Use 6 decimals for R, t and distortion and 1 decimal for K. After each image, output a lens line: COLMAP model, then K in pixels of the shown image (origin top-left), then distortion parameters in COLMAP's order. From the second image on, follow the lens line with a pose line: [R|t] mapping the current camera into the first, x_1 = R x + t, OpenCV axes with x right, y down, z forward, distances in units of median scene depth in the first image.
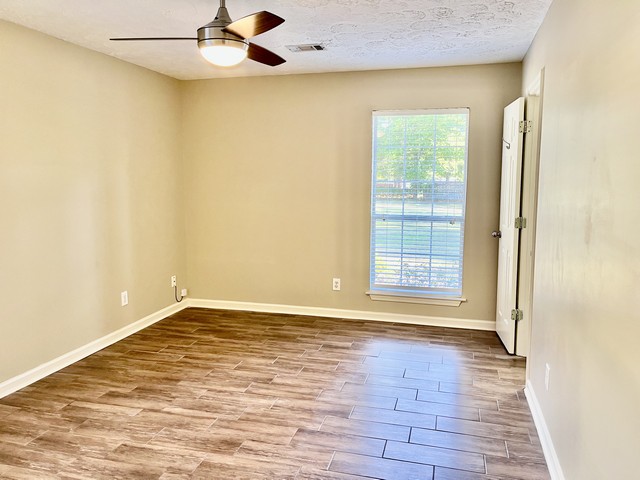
lens RADIAL K [[485.8, 0, 320.0], [0, 485.8, 241.1], [0, 0, 1]] dist [0.054380, -0.079052]
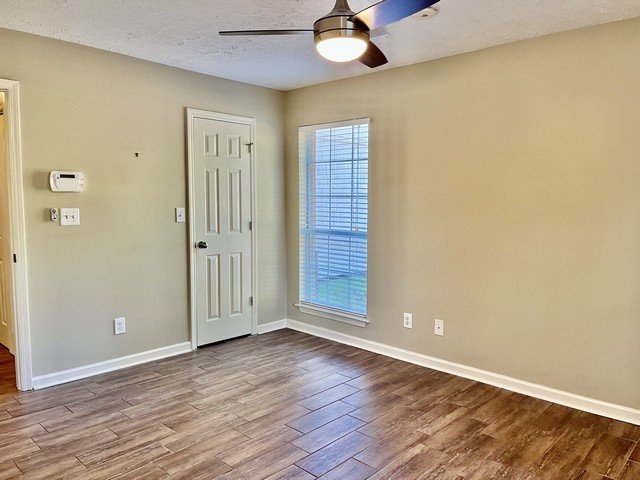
lens RADIAL K [[485.8, 0, 318.3], [0, 485.8, 238.5], [0, 0, 1]] dist [0.054380, -0.079052]
pose [[-0.480675, 0.065184, -0.874473, 0.481582], [-0.122257, 0.982512, 0.140439, -0.114433], [0.868334, 0.174416, -0.464300, 1.093371]]
